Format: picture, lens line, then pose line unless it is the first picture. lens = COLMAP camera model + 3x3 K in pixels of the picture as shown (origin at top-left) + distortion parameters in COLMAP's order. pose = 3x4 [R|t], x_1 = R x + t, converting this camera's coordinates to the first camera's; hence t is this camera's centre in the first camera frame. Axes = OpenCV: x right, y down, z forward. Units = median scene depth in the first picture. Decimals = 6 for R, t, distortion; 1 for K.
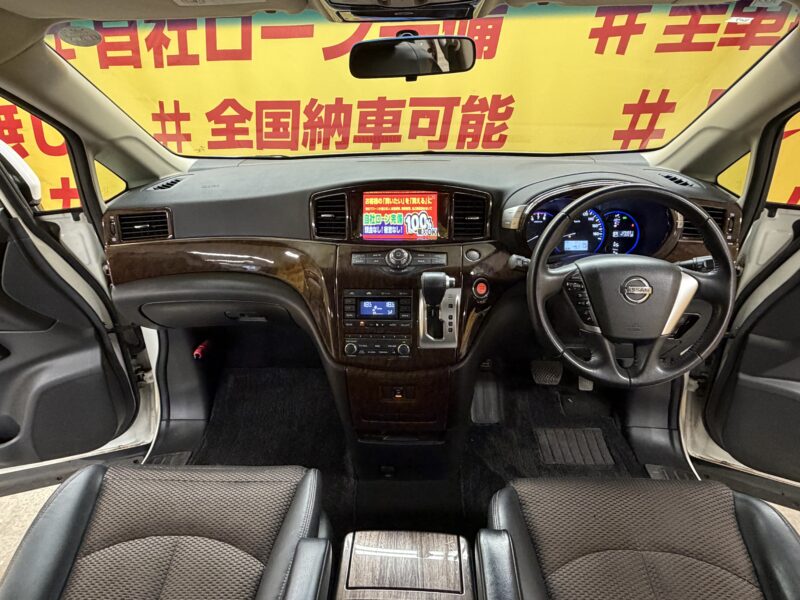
lens RADIAL K [[488.3, 0, 386.4], [0, 488.3, 297.9], [0, 0, 1]] dist [0.007658, 0.000651]
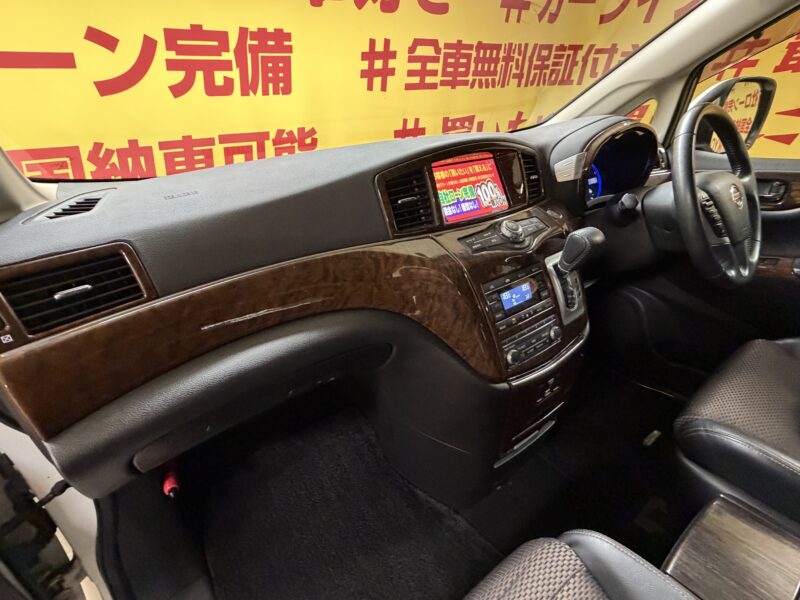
lens RADIAL K [[373.6, 0, 400.0], [0, 373.6, 300.0], [0, 0, 1]] dist [0.001600, -0.000277]
pose [[0.779431, -0.296474, 0.551897, -0.189891], [0.315652, 0.946793, 0.062821, -0.026791], [-0.541157, 0.125243, 0.831543, 0.227300]]
